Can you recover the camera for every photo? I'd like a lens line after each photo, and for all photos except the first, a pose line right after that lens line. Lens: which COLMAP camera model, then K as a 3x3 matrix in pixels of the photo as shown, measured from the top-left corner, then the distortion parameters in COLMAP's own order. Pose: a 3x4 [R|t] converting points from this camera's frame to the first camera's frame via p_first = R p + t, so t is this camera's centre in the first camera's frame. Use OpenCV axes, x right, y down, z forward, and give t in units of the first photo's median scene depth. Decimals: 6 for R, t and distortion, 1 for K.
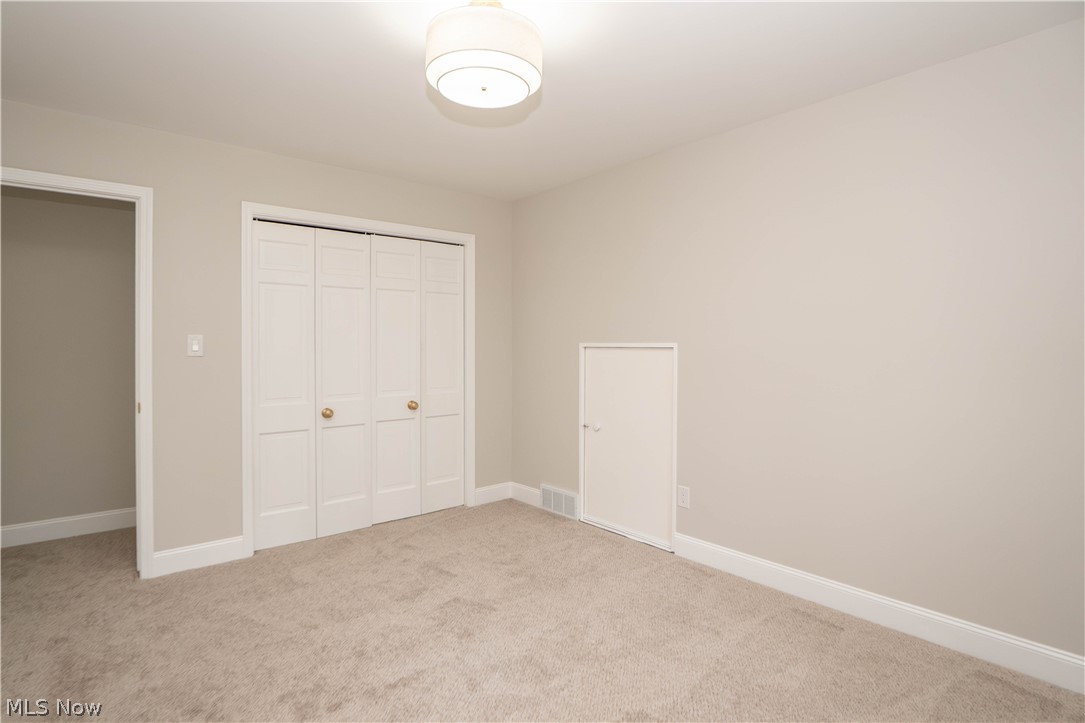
lens RADIAL K [[580.4, 0, 542.3], [0, 580.4, 346.3], [0, 0, 1]] dist [0.003448, 0.000884]
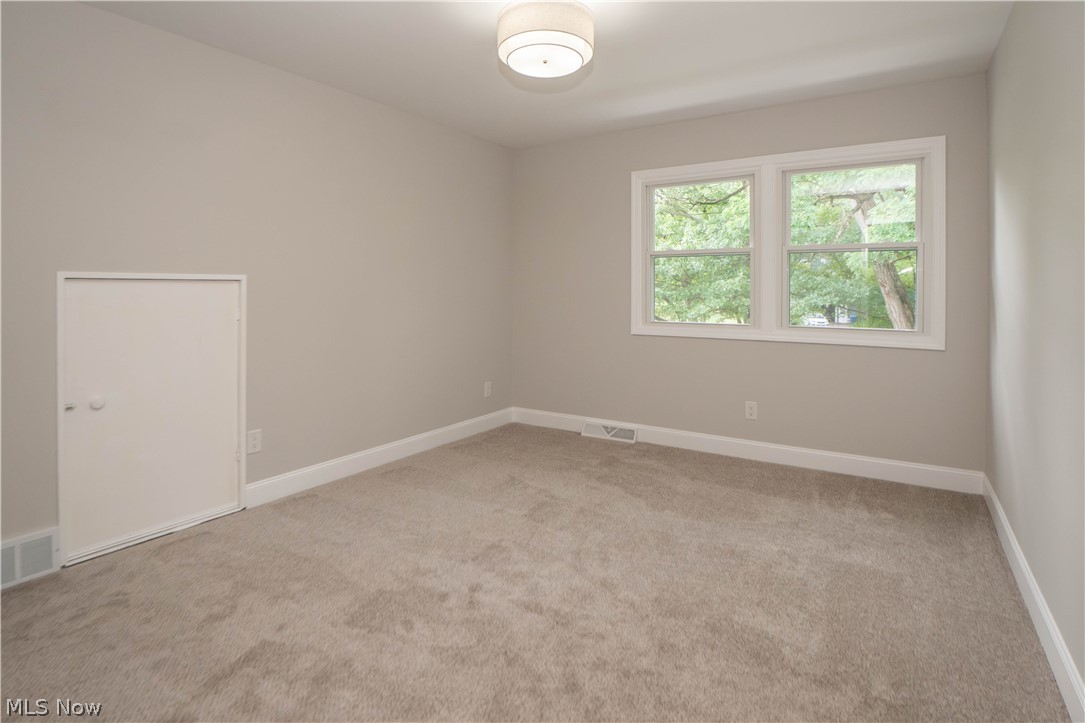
lens RADIAL K [[540.2, 0, 545.8], [0, 540.2, 288.8], [0, 0, 1]] dist [-0.000569, -0.000130]
pose [[-0.272393, -0.004552, 0.962175, -0.703118], [0.001355, 0.999986, 0.005115, 0.012081], [-0.962185, 0.002697, -0.272383, 0.779801]]
